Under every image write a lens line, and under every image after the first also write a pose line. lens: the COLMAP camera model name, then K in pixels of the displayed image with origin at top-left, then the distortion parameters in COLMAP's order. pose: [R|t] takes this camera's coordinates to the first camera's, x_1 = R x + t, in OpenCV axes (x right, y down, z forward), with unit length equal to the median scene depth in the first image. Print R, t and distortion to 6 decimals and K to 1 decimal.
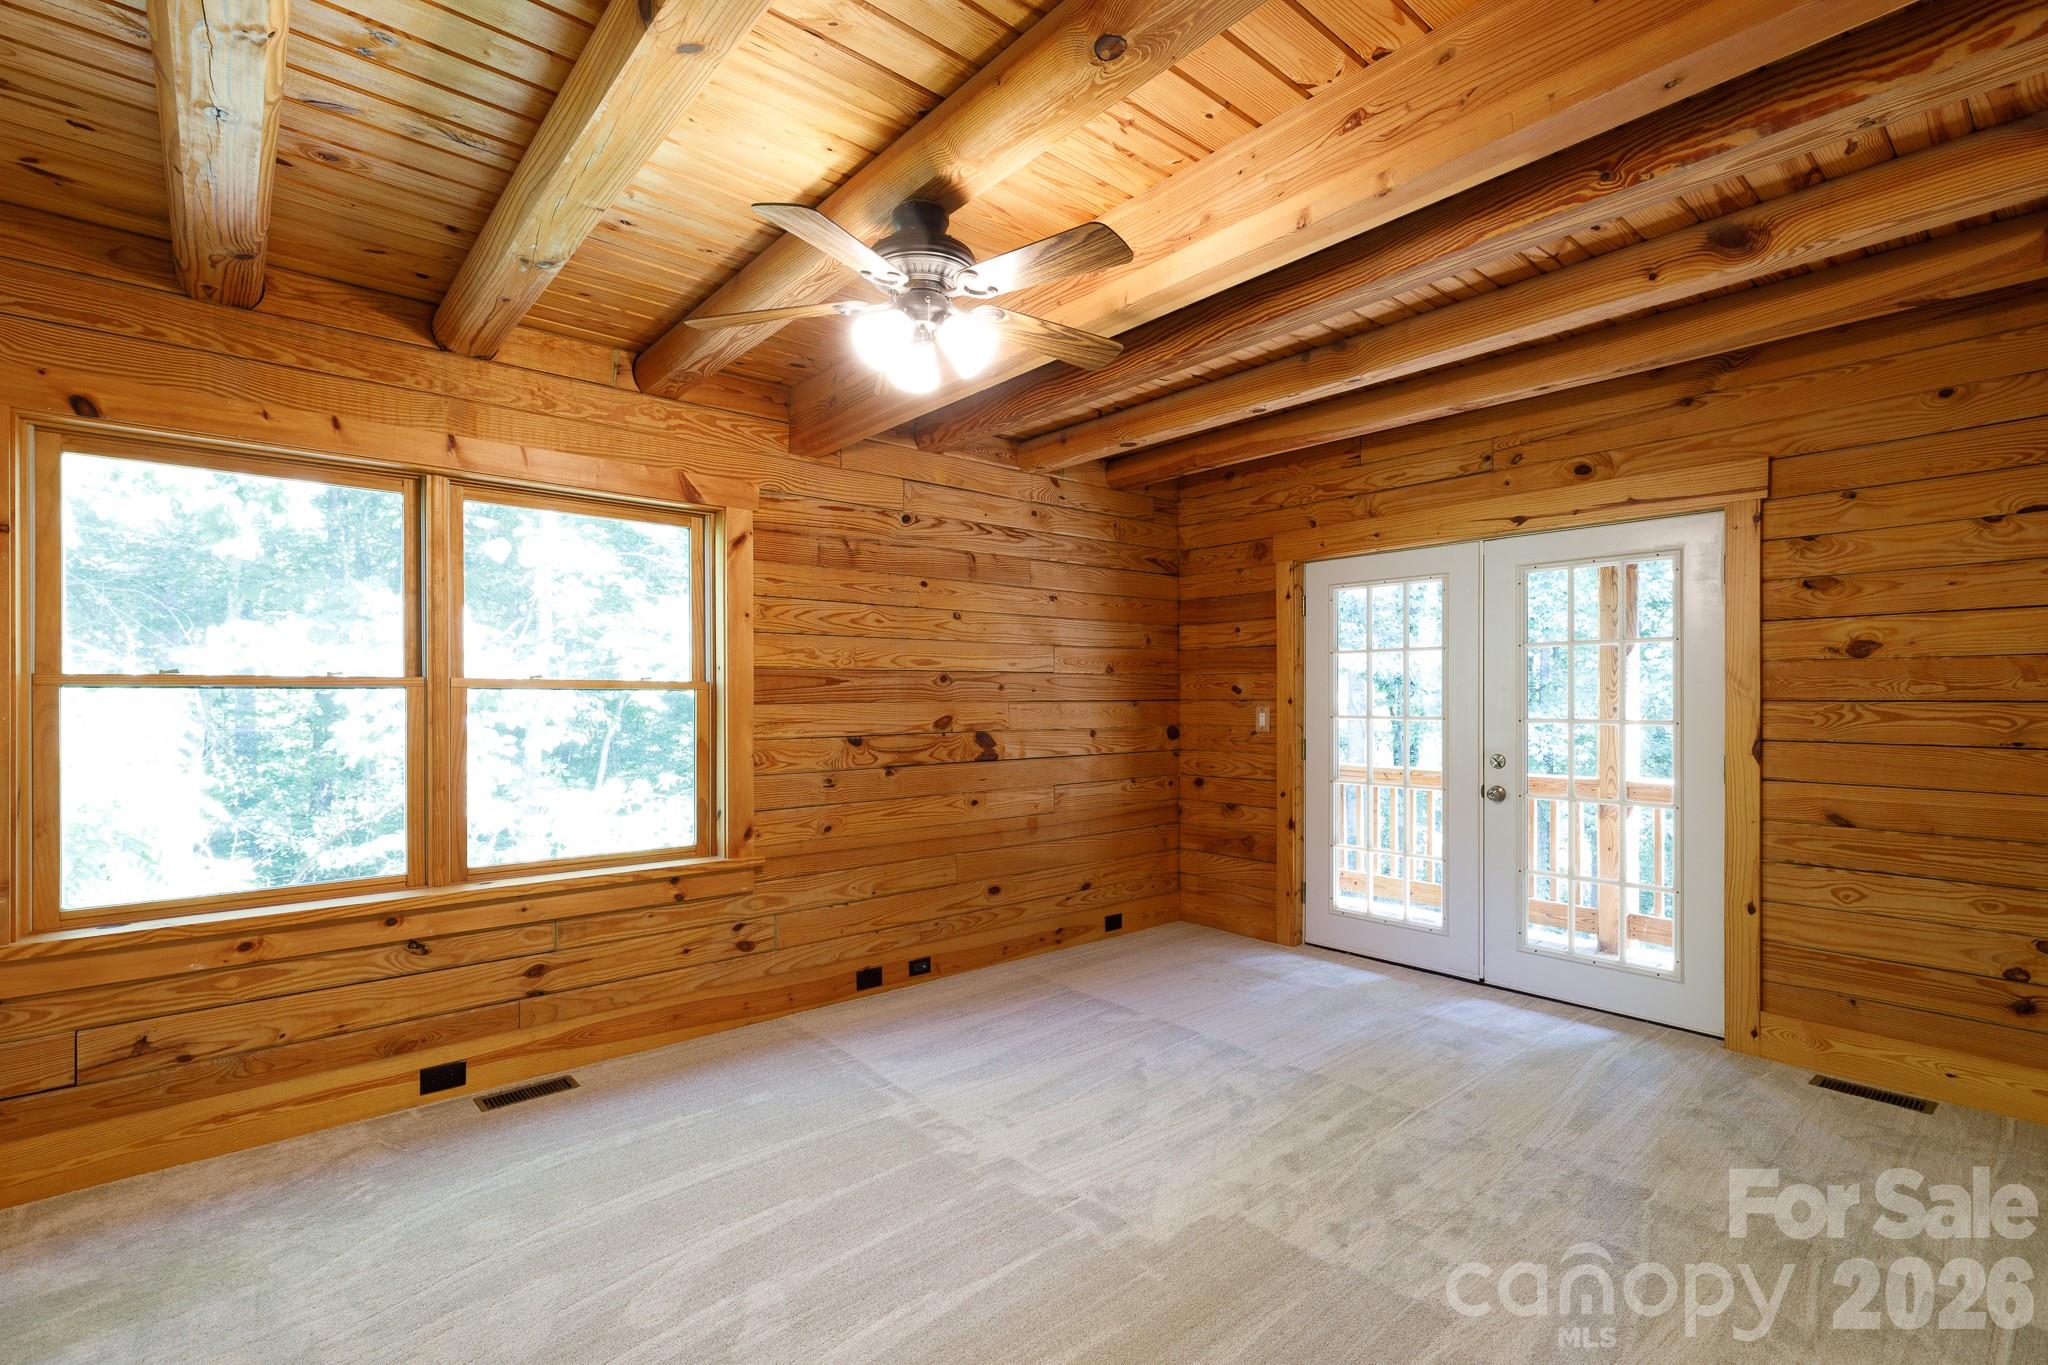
lens RADIAL K [[929.9, 0, 1021.2], [0, 929.9, 699.0], [0, 0, 1]] dist [0.003007, -0.000512]
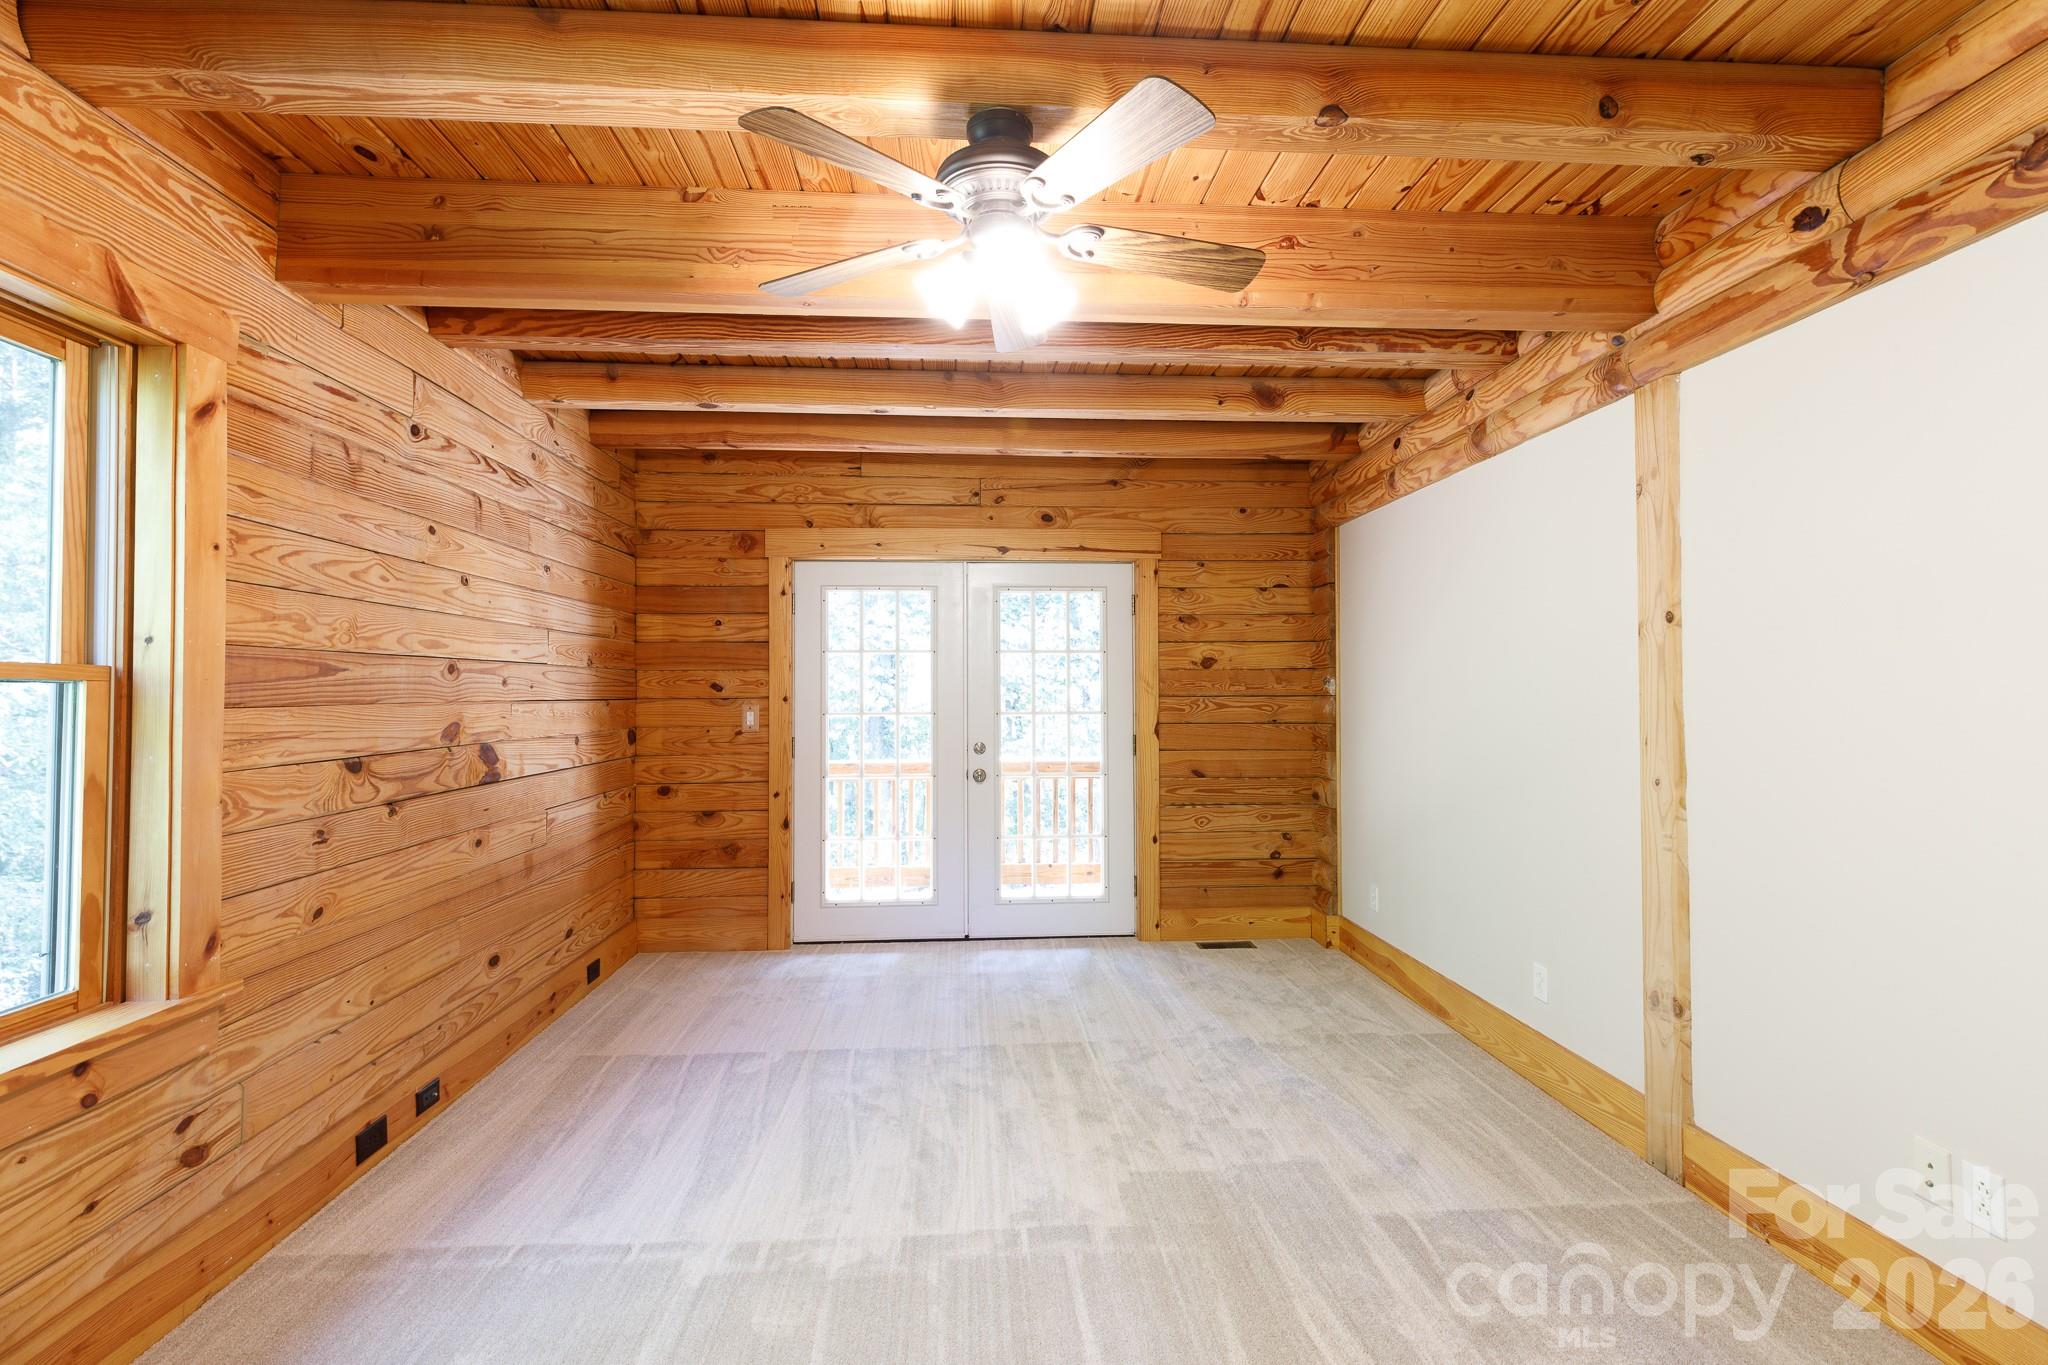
lens RADIAL K [[914.2, 0, 1023.8], [0, 914.2, 671.7], [0, 0, 1]] dist [0.004341, -0.000383]
pose [[0.590954, 0.018843, 0.806485, -0.421427], [0.005028, 0.999622, -0.027039, 0.000966], [-0.806690, 0.020034, 0.590636, 0.273671]]
